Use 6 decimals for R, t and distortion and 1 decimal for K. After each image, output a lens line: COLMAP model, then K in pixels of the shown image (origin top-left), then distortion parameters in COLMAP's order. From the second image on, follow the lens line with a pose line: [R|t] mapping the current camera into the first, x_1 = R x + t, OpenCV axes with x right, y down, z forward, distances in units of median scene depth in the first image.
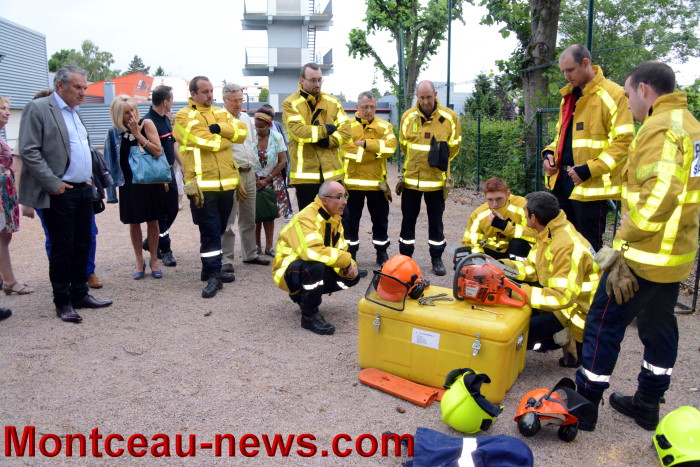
lens RADIAL K [[618.0, 0, 350.0], [0, 618.0, 233.5], [0, 0, 1]] dist [-0.104170, 0.011331]
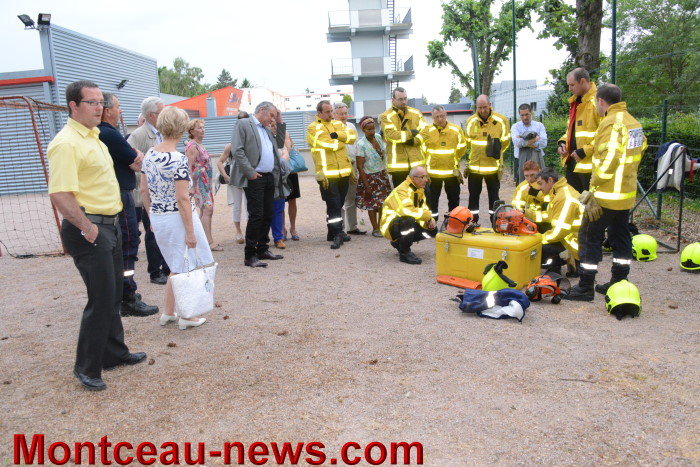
lens RADIAL K [[618.0, 0, 350.0], [0, 618.0, 233.5], [0, 0, 1]] dist [-0.104170, 0.011331]
pose [[0.990335, -0.023327, -0.136720, 0.007552], [0.022479, 0.999717, -0.007747, 0.067418], [0.136862, 0.004599, 0.990579, -0.402942]]
